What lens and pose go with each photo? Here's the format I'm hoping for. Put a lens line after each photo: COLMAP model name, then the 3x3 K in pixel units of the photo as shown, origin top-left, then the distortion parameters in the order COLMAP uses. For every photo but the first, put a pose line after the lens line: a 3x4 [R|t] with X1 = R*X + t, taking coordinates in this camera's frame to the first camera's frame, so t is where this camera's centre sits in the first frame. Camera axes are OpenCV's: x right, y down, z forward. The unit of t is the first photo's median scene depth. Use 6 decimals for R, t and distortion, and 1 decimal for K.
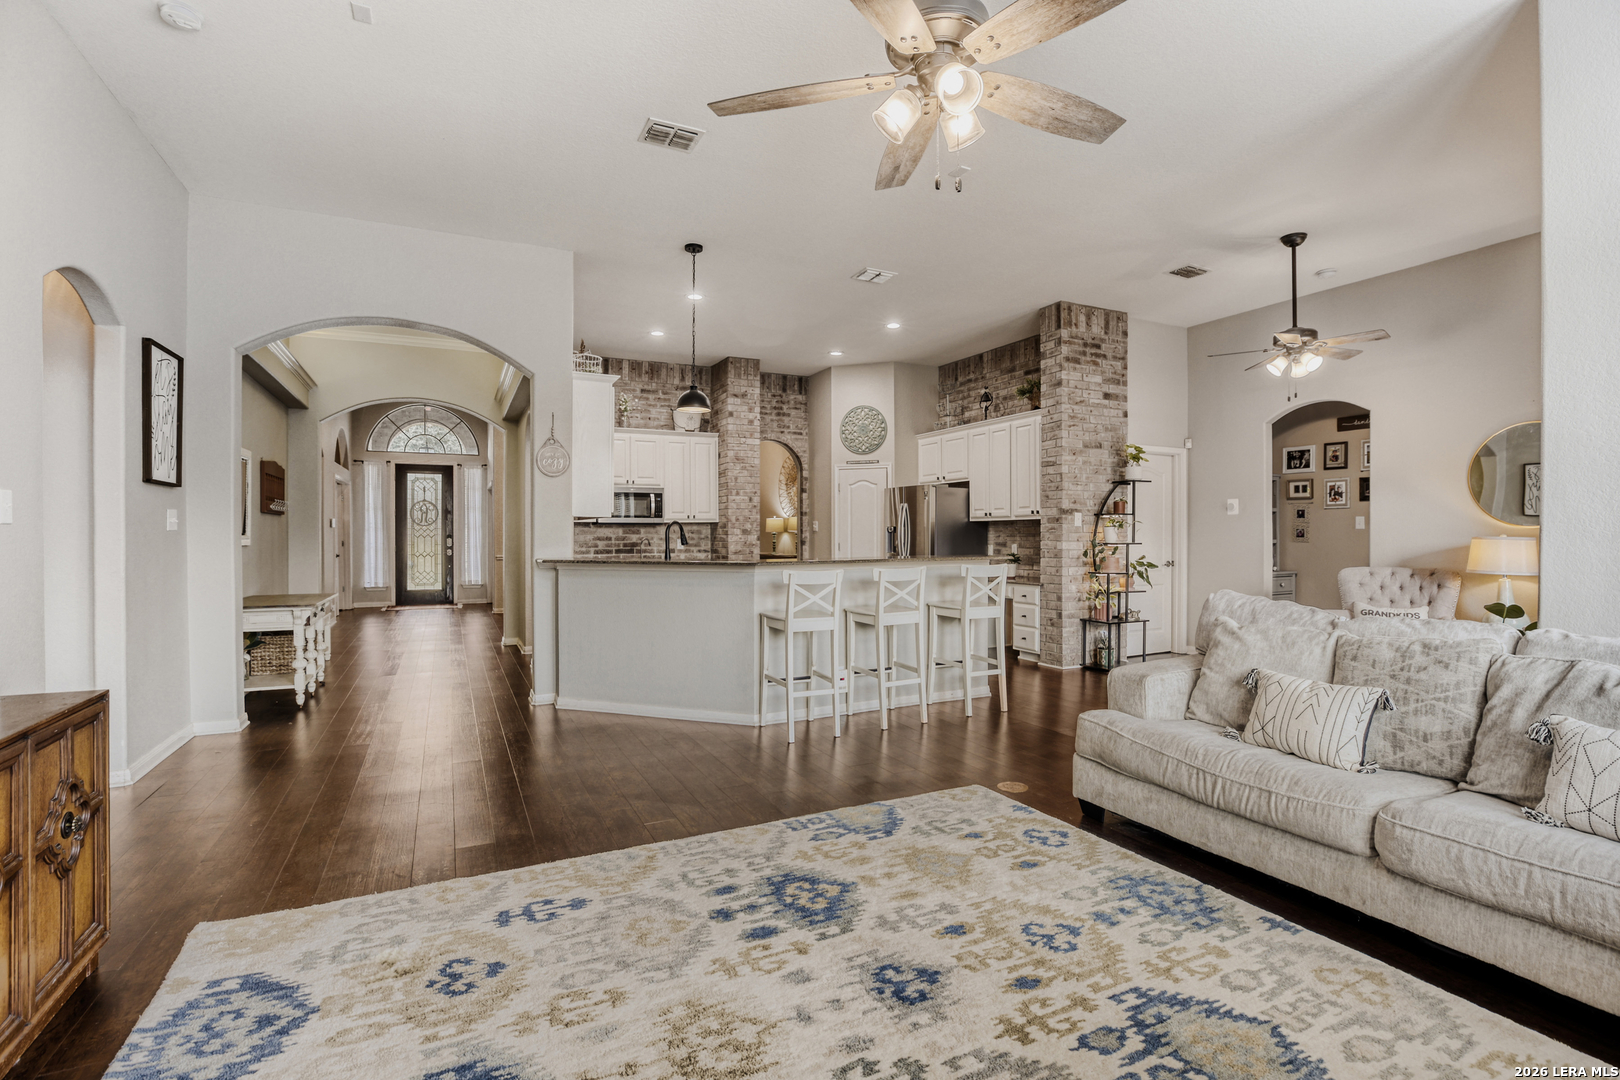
lens RADIAL K [[745.7, 0, 816.2], [0, 745.7, 529.9], [0, 0, 1]] dist [-0.040187, 0.006879]
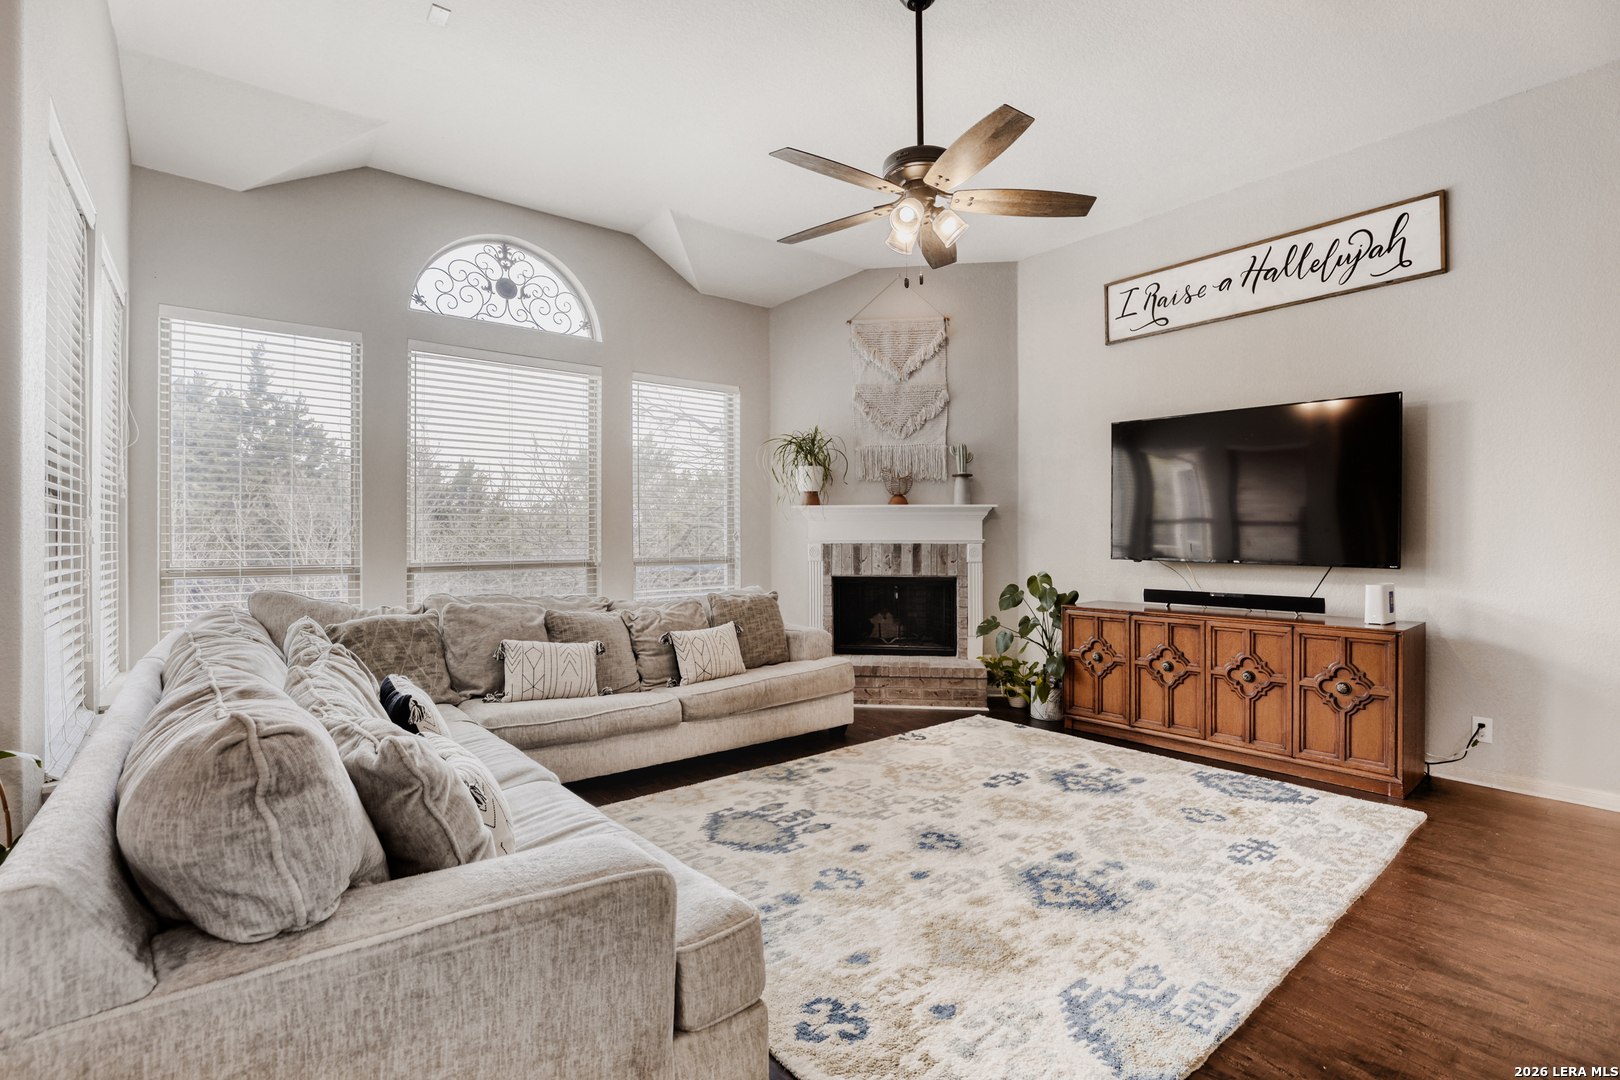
lens RADIAL K [[745.7, 0, 803.7], [0, 745.7, 538.7], [0, 0, 1]] dist [-0.040187, 0.006879]
pose [[-0.978534, 0.003921, -0.206046, 0.598514], [0.005320, 0.999966, -0.006237, 0.015965], [0.206015, -0.007199, -0.978522, 2.081847]]
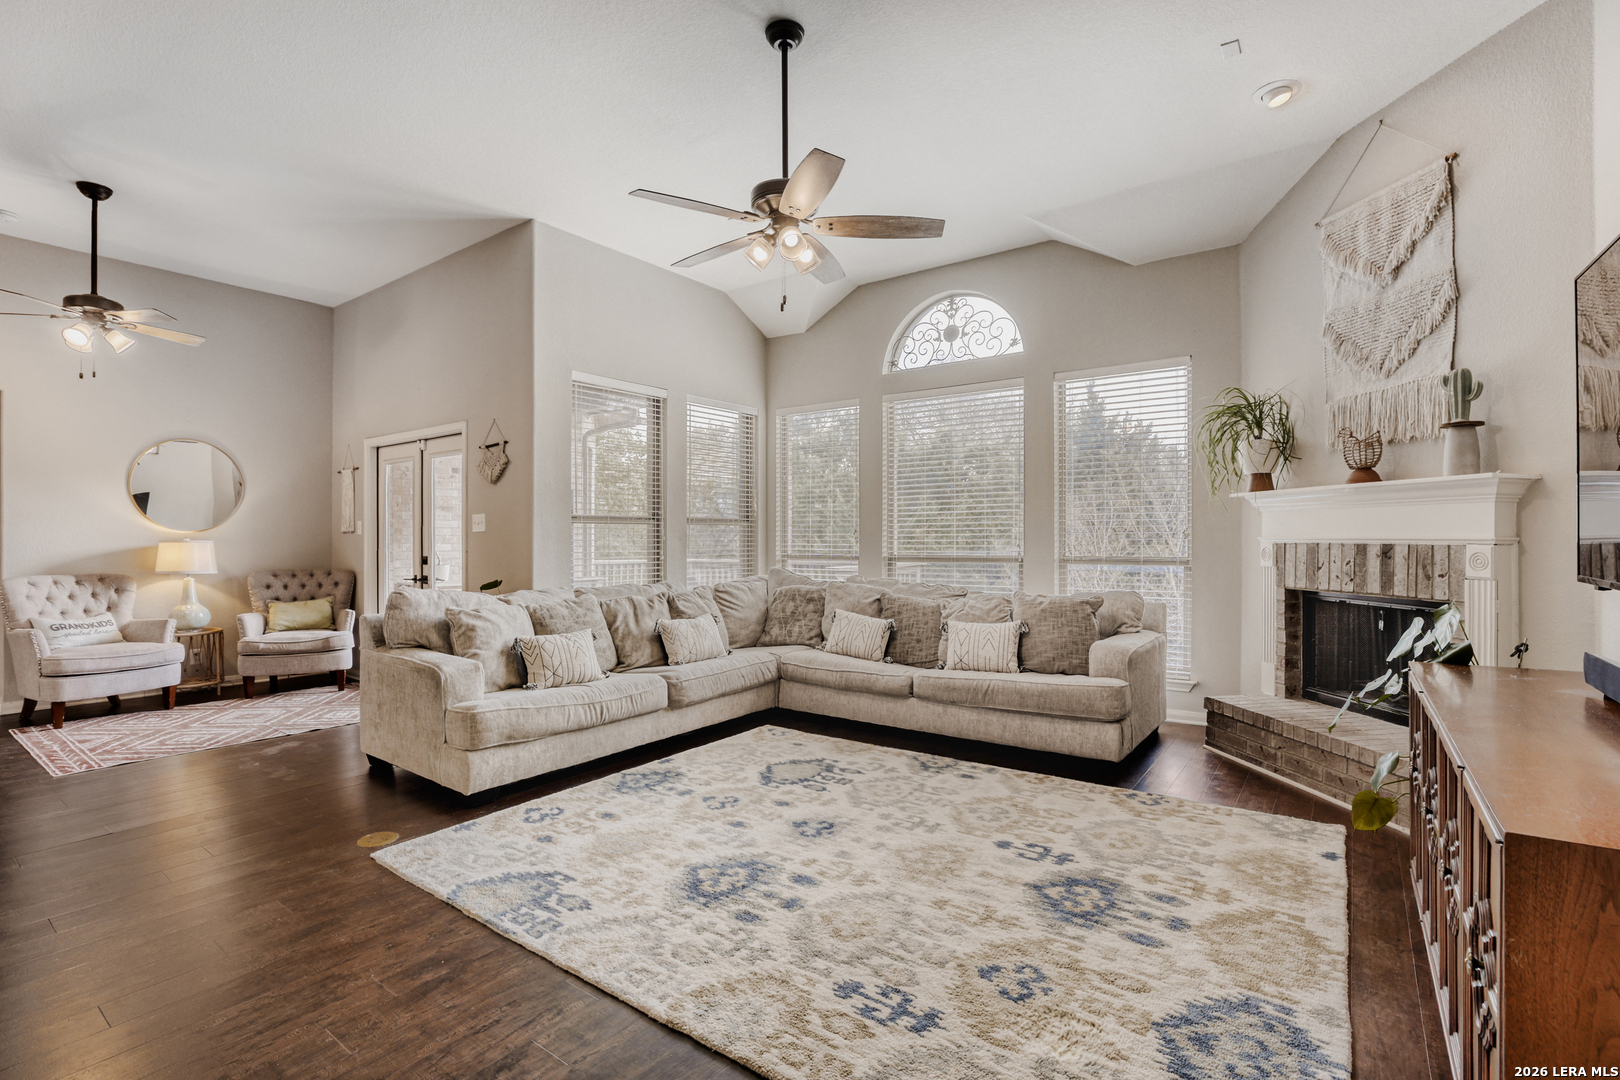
lens RADIAL K [[745.7, 0, 808.0], [0, 745.7, 536.2], [0, 0, 1]] dist [-0.040187, 0.006879]
pose [[-0.456452, 0.005009, 0.889734, -1.082102], [-0.003655, 0.999965, -0.007505, 0.018273], [-0.889741, -0.006678, -0.456418, 1.491583]]
